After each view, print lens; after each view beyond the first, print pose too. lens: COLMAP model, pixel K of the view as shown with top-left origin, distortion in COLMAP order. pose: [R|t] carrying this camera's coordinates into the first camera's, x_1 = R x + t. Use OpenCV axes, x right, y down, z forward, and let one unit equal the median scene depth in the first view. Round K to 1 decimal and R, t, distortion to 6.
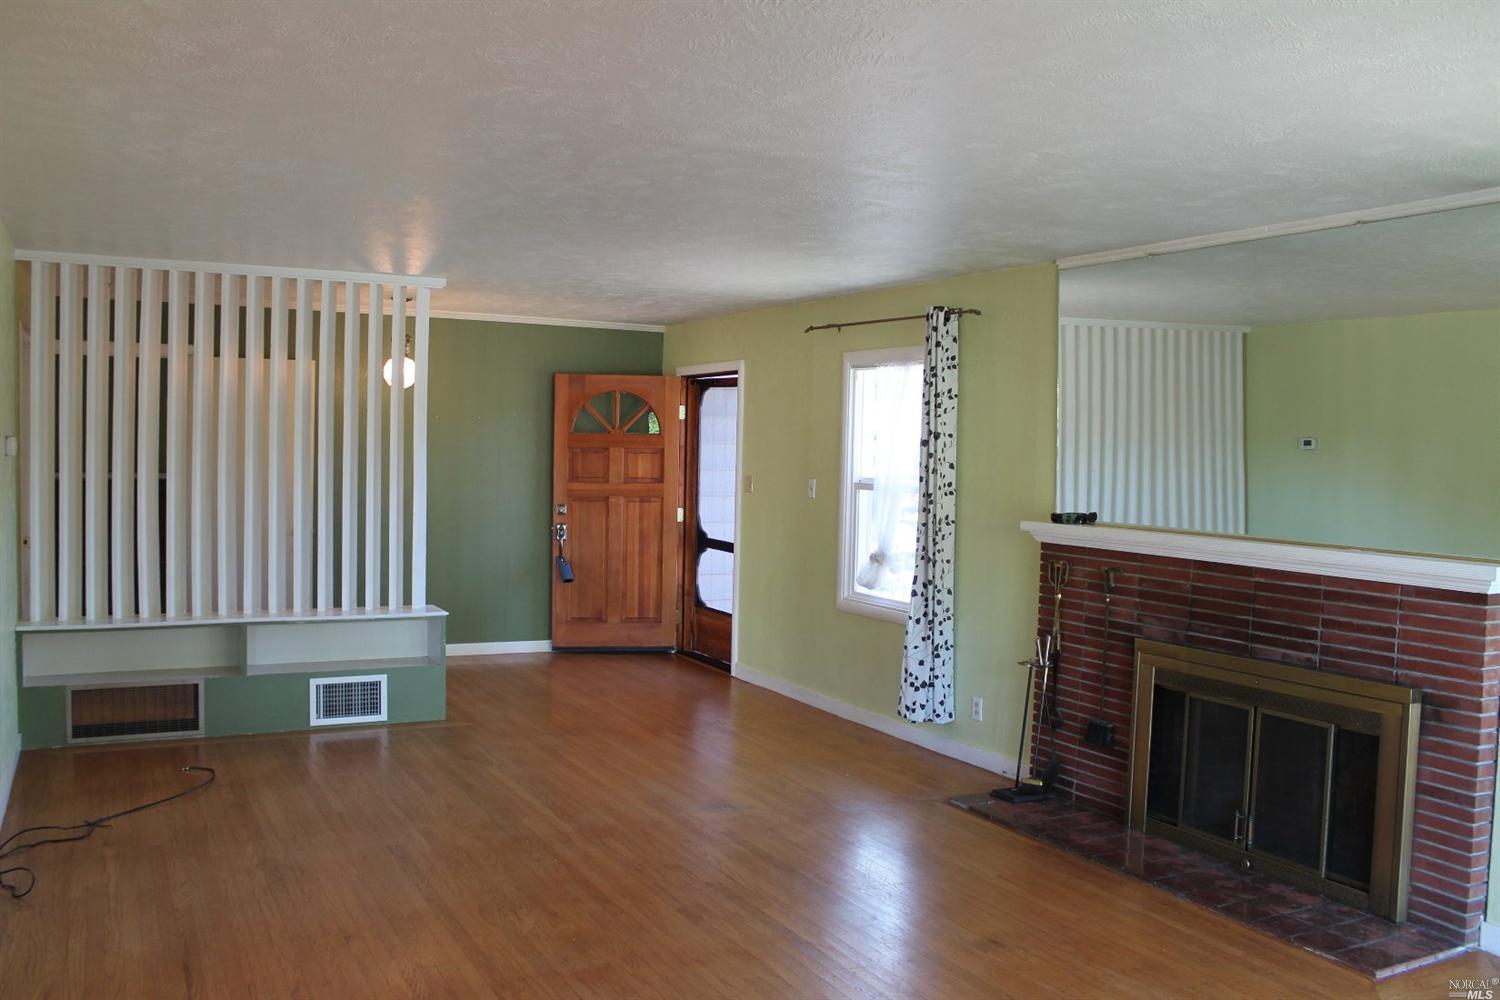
lens RADIAL K [[1258.0, 0, 750.0], [0, 1258.0, 500.0], [0, 0, 1]] dist [-0.175994, 0.158293]
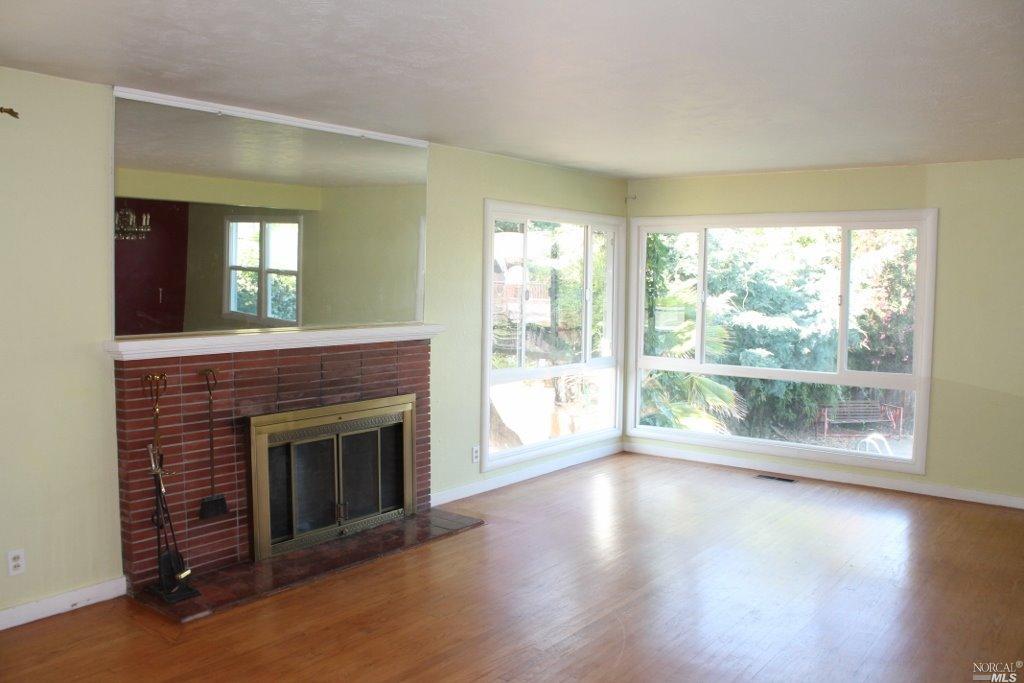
lens RADIAL K [[858.8, 0, 512.0], [0, 858.8, 341.5], [0, 0, 1]] dist [-0.175994, 0.158293]
pose [[-0.410436, -0.095527, 0.906872, -0.579814], [0.017470, 0.993492, 0.112558, -0.059849], [-0.911722, 0.062041, -0.406096, 1.090862]]
